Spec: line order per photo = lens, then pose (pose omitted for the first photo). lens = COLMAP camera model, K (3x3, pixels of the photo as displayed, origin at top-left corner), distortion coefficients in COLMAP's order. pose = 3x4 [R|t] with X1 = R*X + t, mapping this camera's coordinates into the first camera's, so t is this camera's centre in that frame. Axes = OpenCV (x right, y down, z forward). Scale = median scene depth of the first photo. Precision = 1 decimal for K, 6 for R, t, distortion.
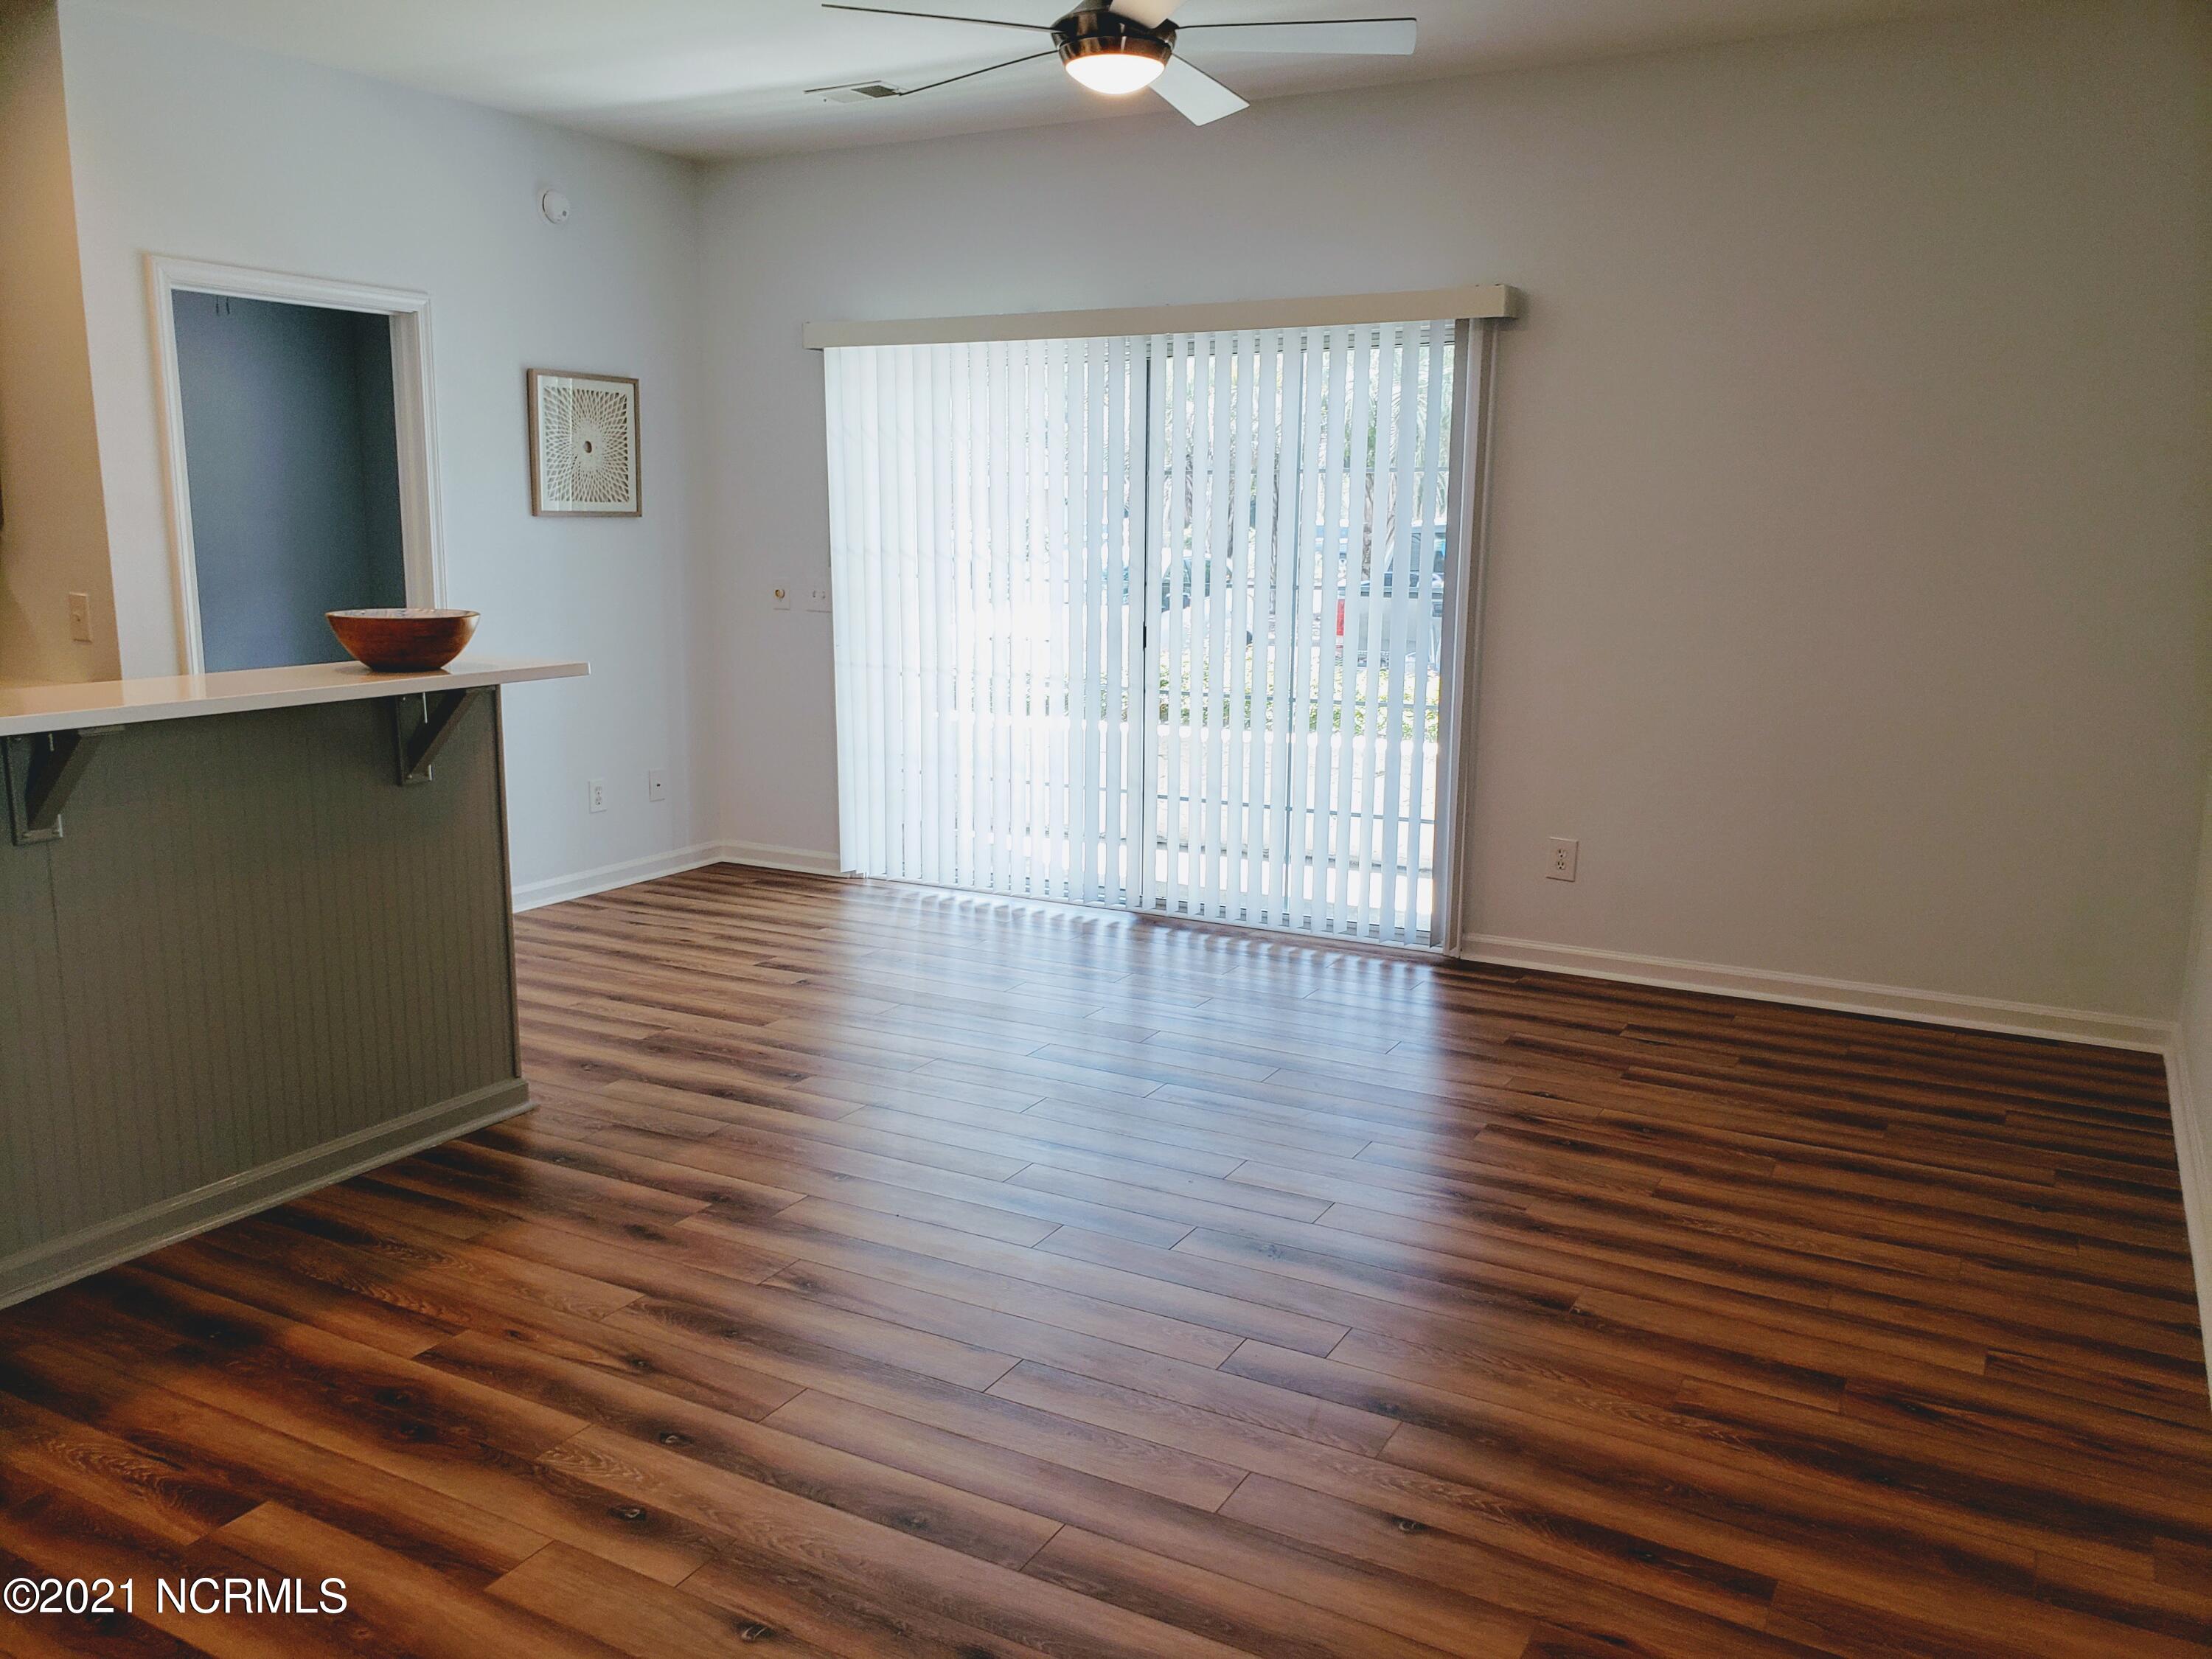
lens RADIAL K [[1731.8, 0, 1098.8], [0, 1731.8, 827.2], [0, 0, 1]] dist [0.043959, -0.037915]
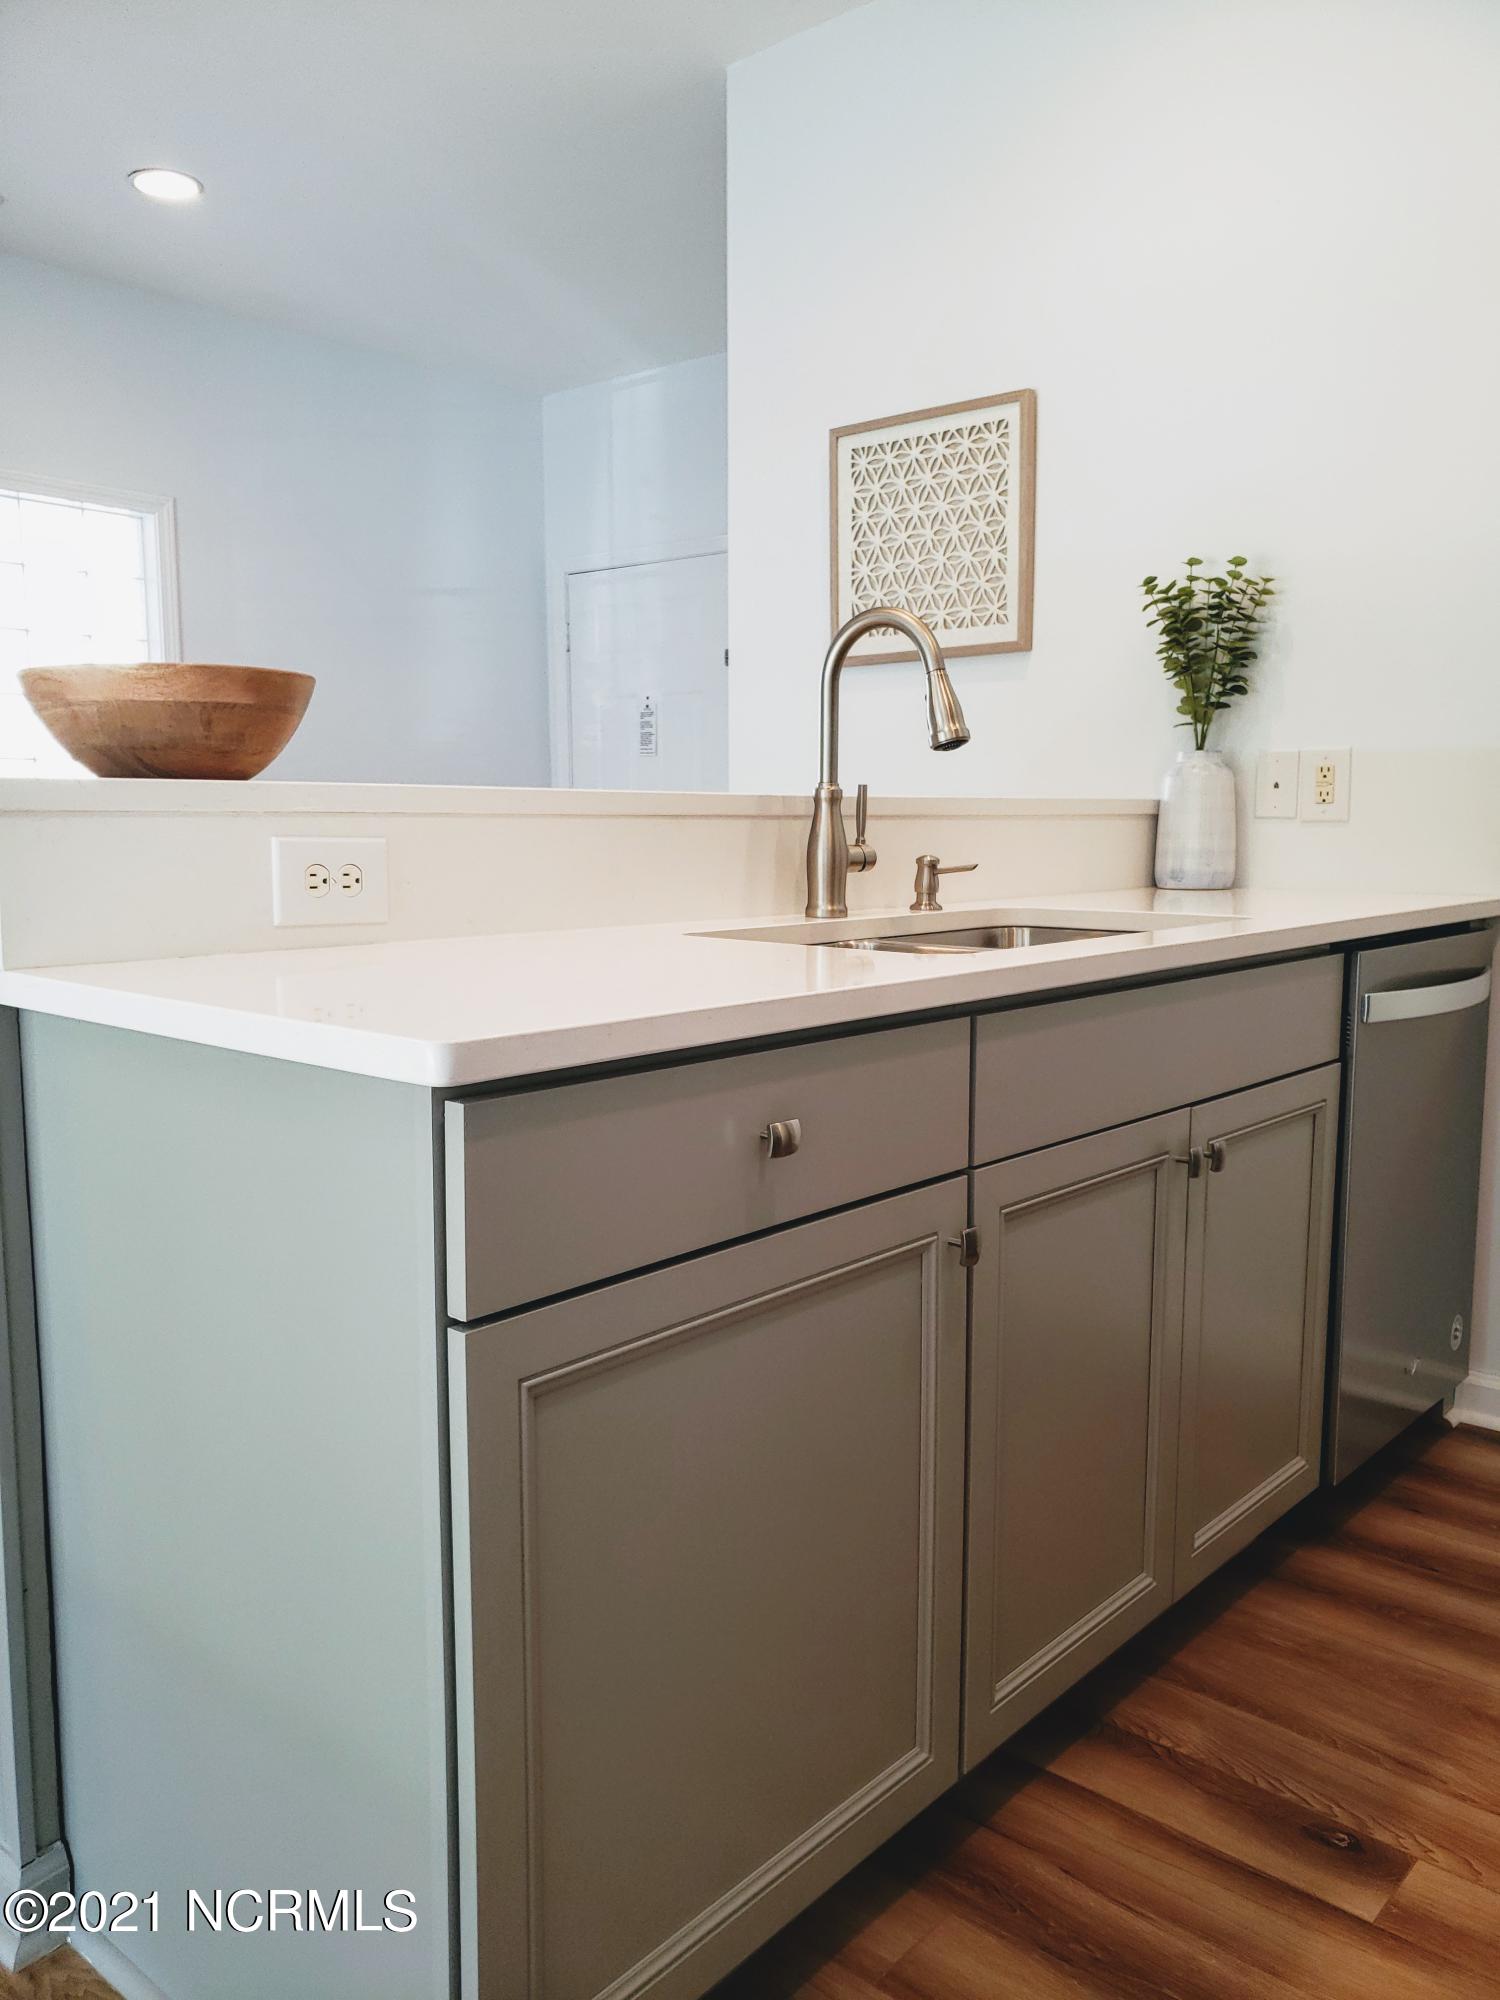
lens RADIAL K [[1565.8, 0, 750.1], [0, 1565.8, 1001.7], [0, 0, 1]] dist [0.043959, -0.037915]
pose [[-0.978694, -0.029888, 0.203138, -0.161452], [0.029205, 0.959026, 0.281809, -0.101175], [-0.203237, 0.281738, -0.937720, 0.961985]]
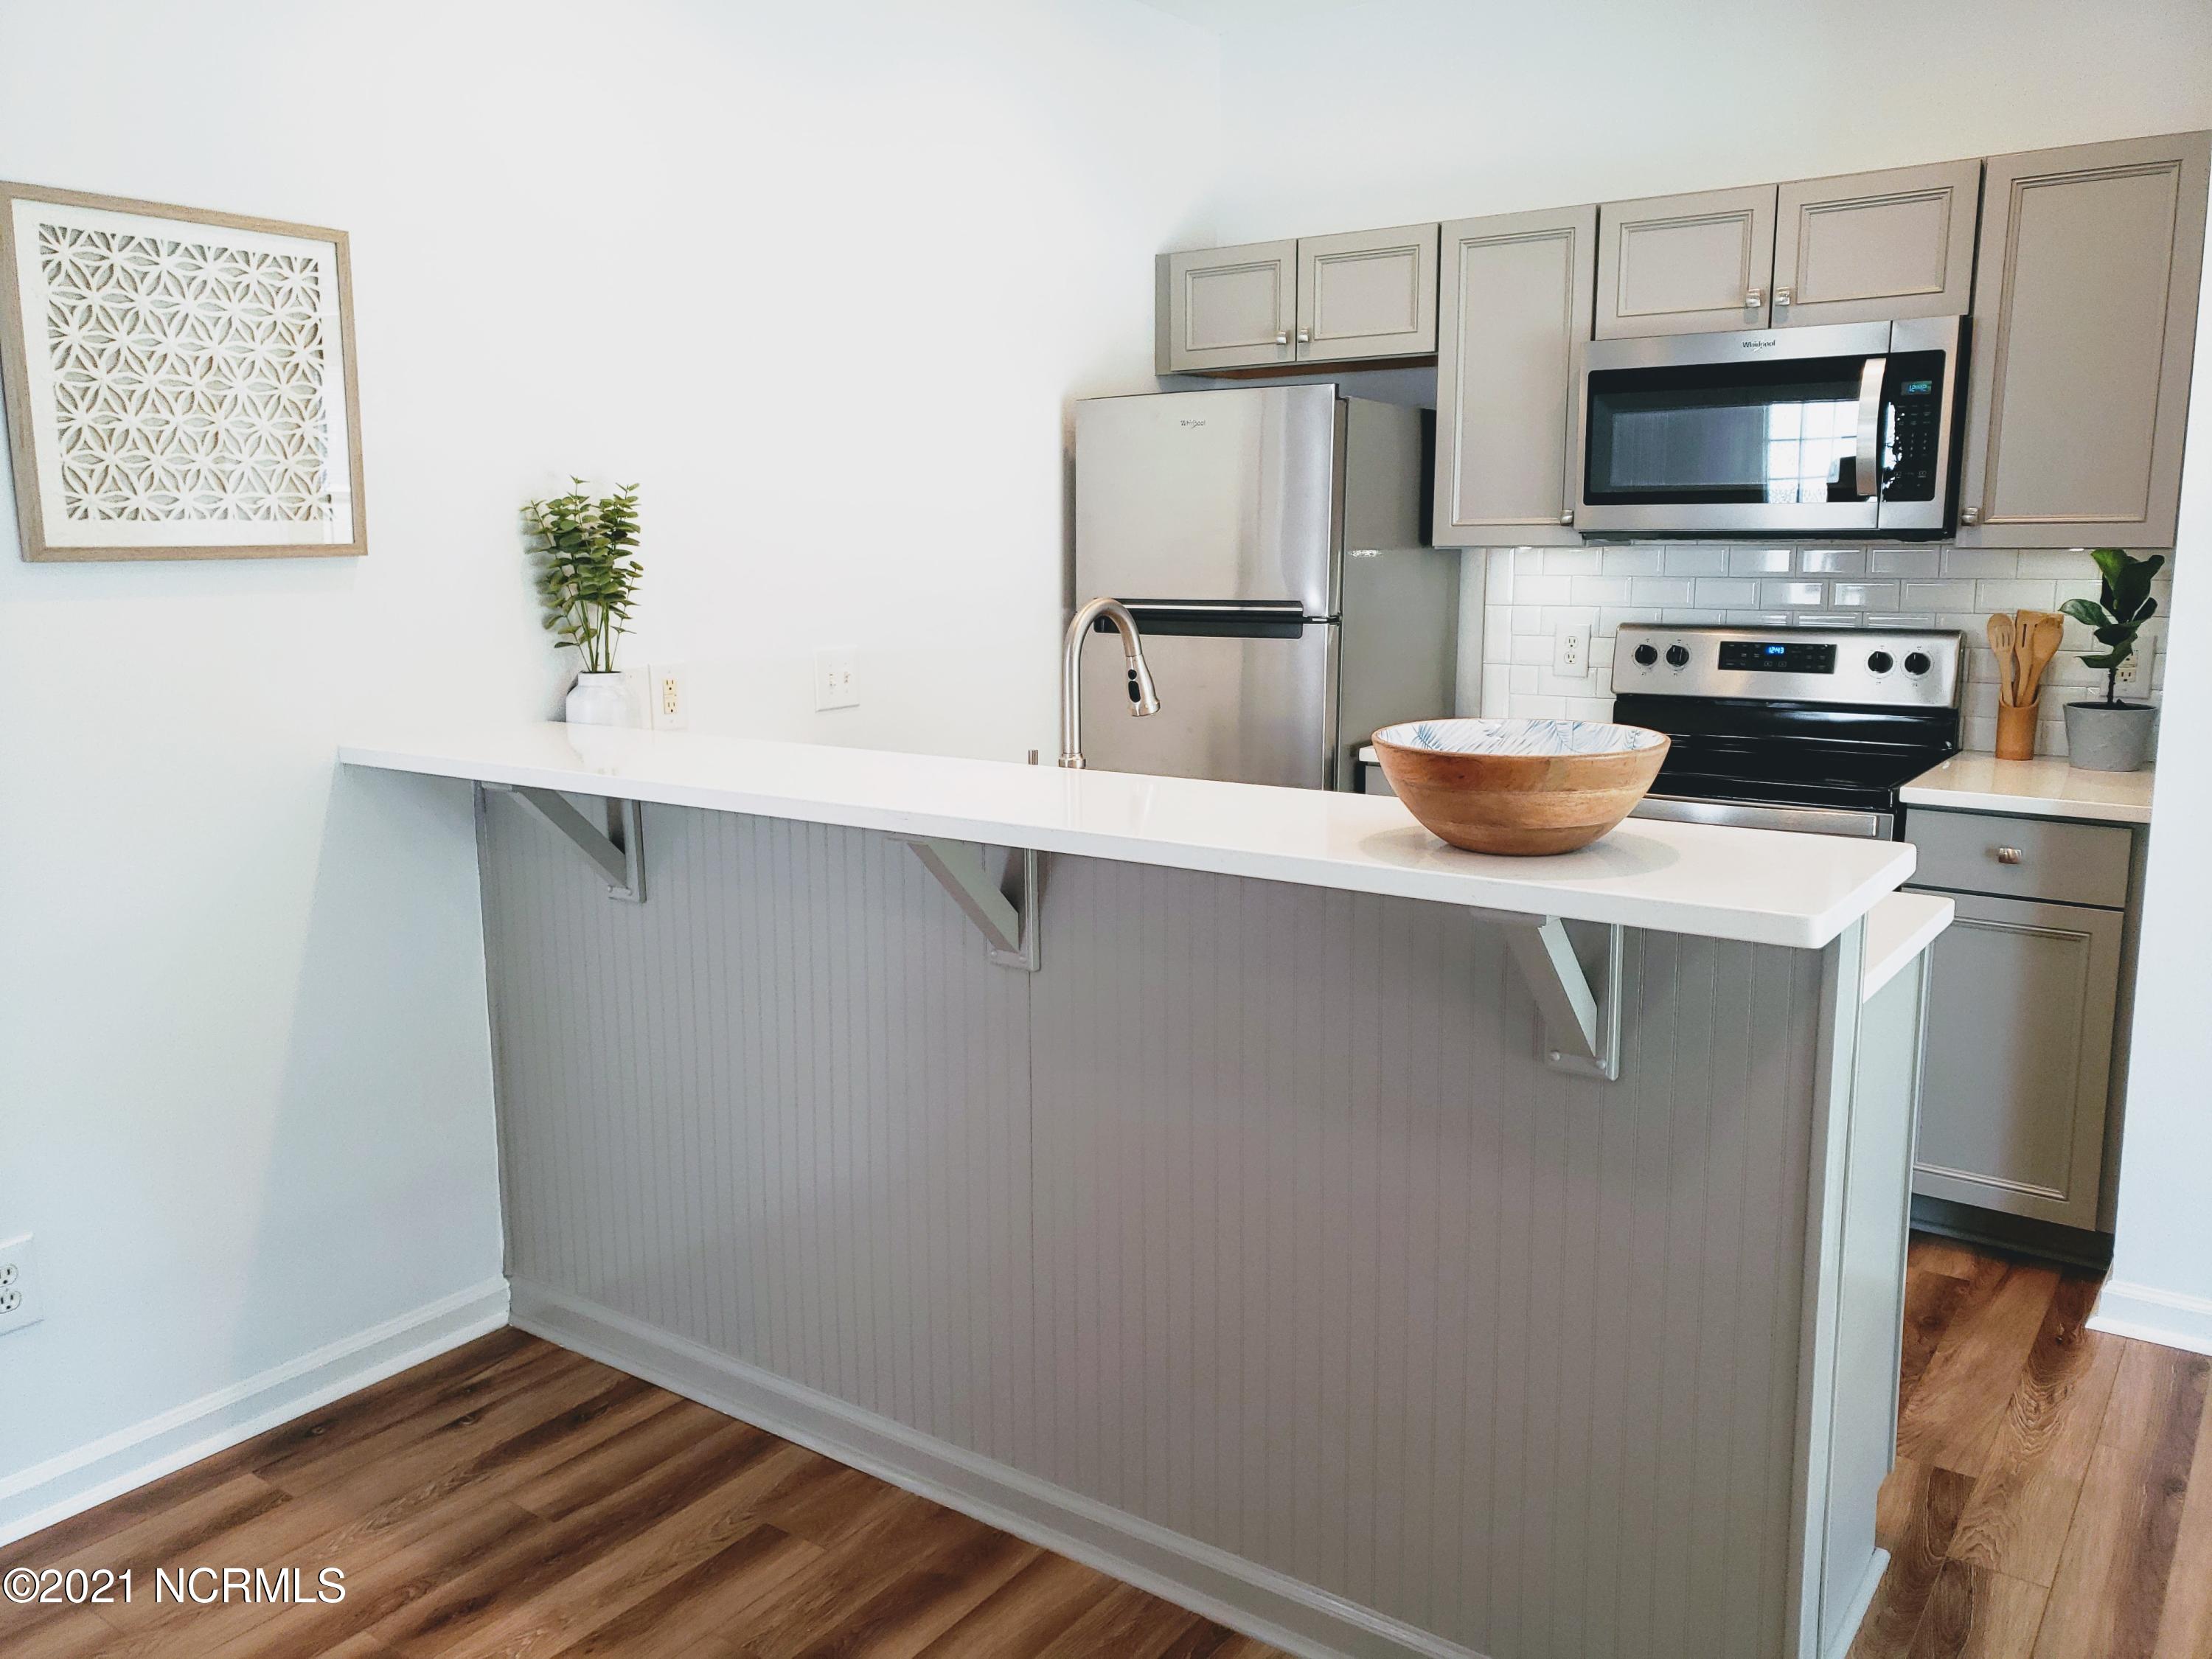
lens RADIAL K [[1731.8, 0, 1088.0], [0, 1731.8, 837.5], [0, 0, 1]] dist [0.043959, -0.037915]
pose [[-0.128737, 0.173577, -0.976370, 0.208402], [-0.165473, 0.966999, 0.193730, -0.110512], [0.977776, 0.186503, -0.095767, 0.728074]]
